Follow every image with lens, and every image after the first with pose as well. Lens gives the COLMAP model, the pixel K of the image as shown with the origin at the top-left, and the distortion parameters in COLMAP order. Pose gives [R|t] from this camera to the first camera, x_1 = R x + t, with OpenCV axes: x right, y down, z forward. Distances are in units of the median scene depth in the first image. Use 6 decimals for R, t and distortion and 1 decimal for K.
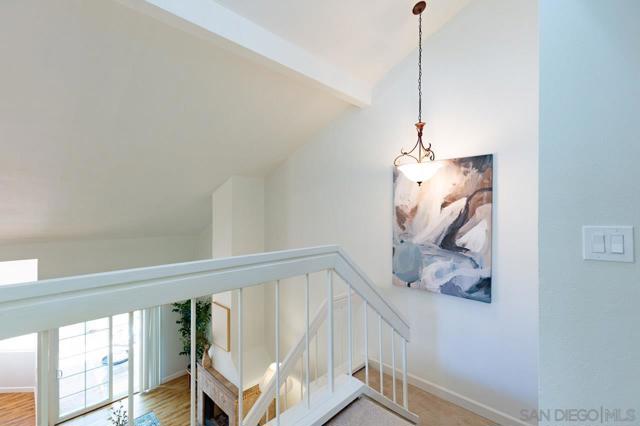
lens RADIAL K [[286.2, 0, 320.2], [0, 286.2, 212.3], [0, 0, 1]] dist [-0.000538, 0.000107]
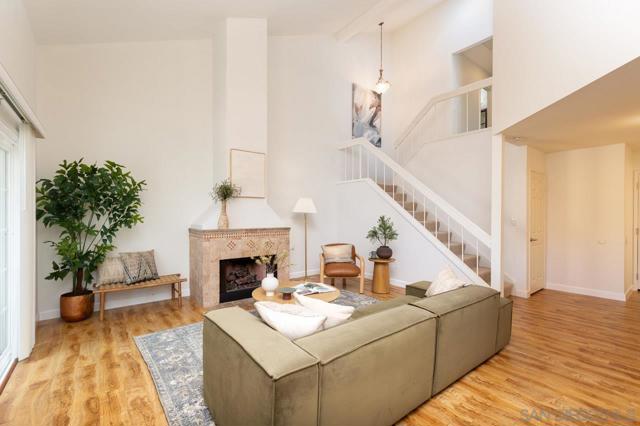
lens RADIAL K [[286.2, 0, 318.3], [0, 286.2, 214.0], [0, 0, 1]] dist [-0.000538, 0.000107]
pose [[0.129065, 0.002819, 0.991632, -2.096216], [0.000210, 0.999996, -0.002870, 0.910196], [-0.991636, 0.000579, 0.129064, 1.161157]]
